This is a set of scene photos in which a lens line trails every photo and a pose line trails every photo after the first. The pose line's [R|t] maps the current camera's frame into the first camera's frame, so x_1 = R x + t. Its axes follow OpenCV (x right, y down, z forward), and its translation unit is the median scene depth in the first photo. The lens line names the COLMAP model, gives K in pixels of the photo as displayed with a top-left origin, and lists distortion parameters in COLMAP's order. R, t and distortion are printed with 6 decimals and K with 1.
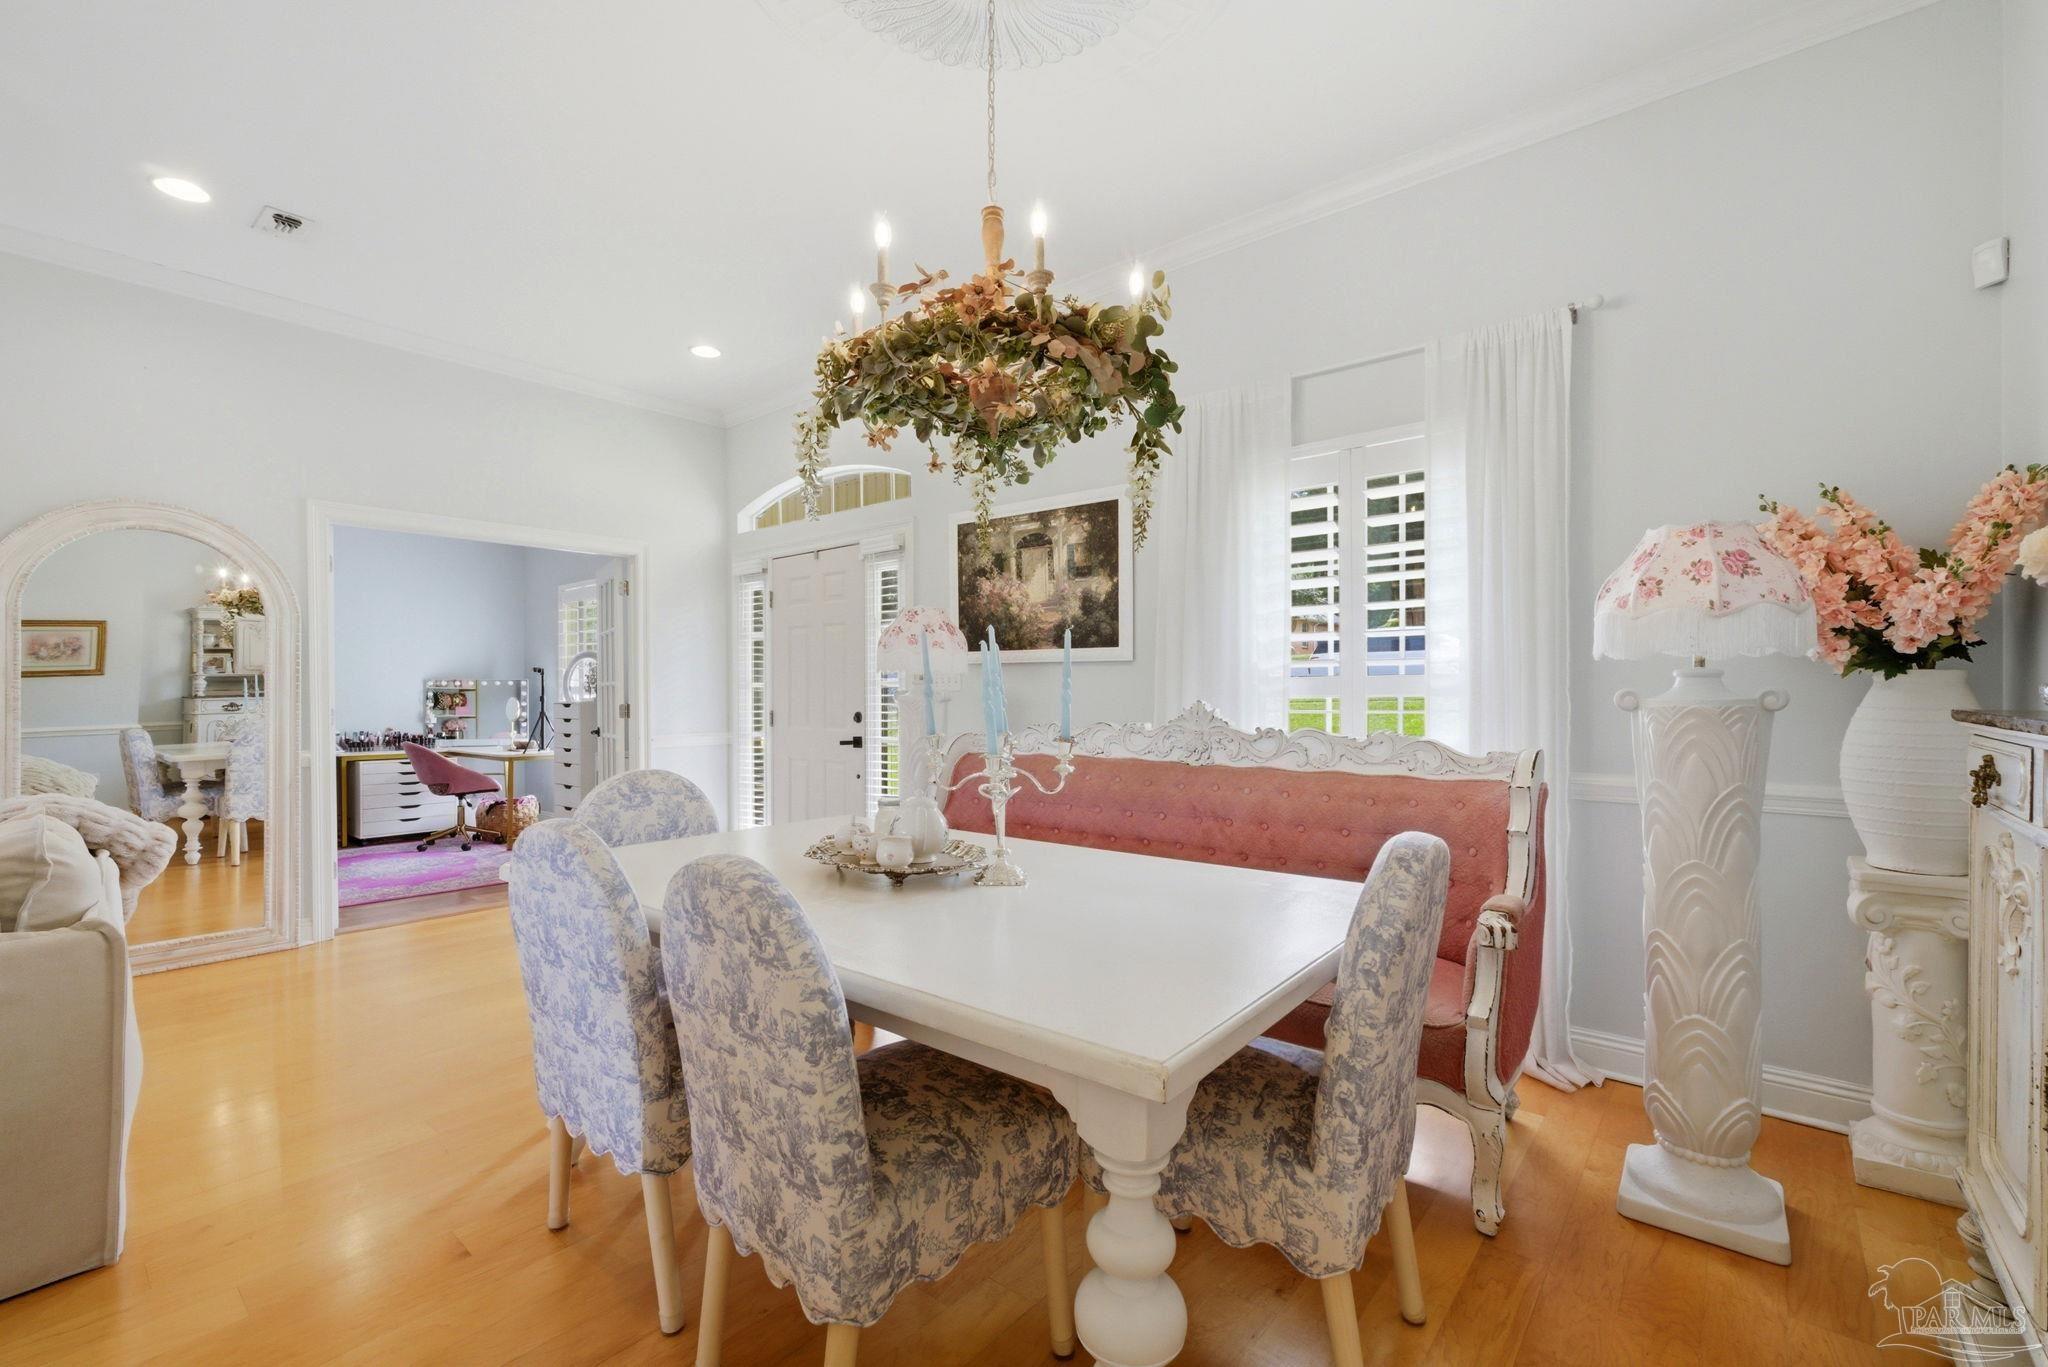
lens RADIAL K [[868.9, 0, 1035.8], [0, 868.9, 700.4], [0, 0, 1]] dist [-0.005843, -0.000138]
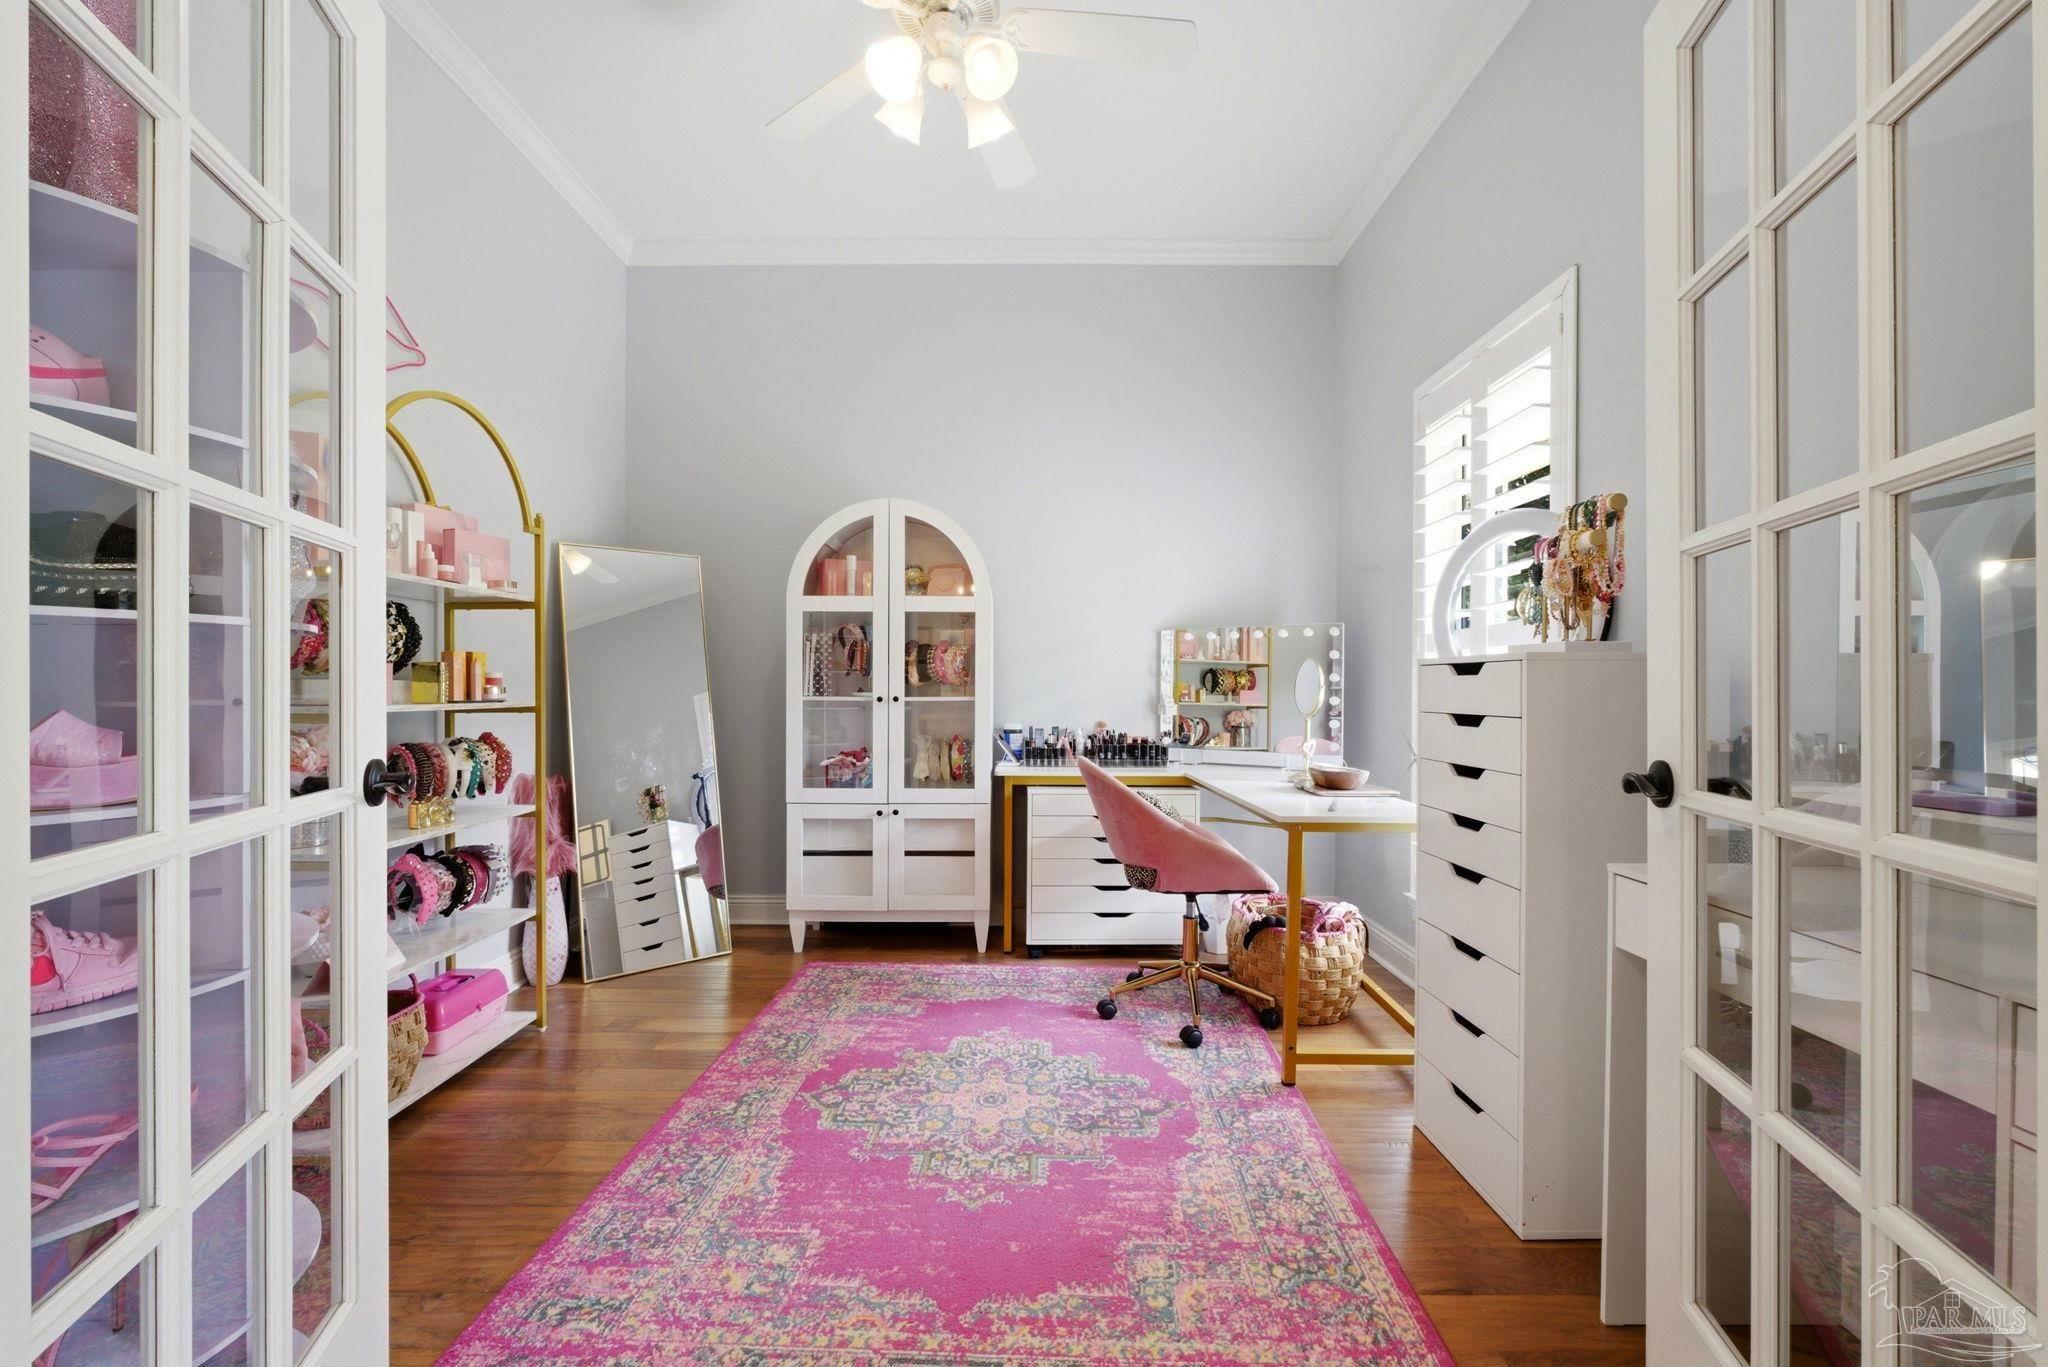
lens RADIAL K [[868.9, 0, 1035.8], [0, 868.9, 700.4], [0, 0, 1]] dist [-0.005843, -0.000138]
pose [[0.647480, 0.016041, -0.761914, -0.388397], [-0.012518, 0.999867, 0.010414, 0.014296], [0.761980, 0.002795, 0.647595, 0.659779]]
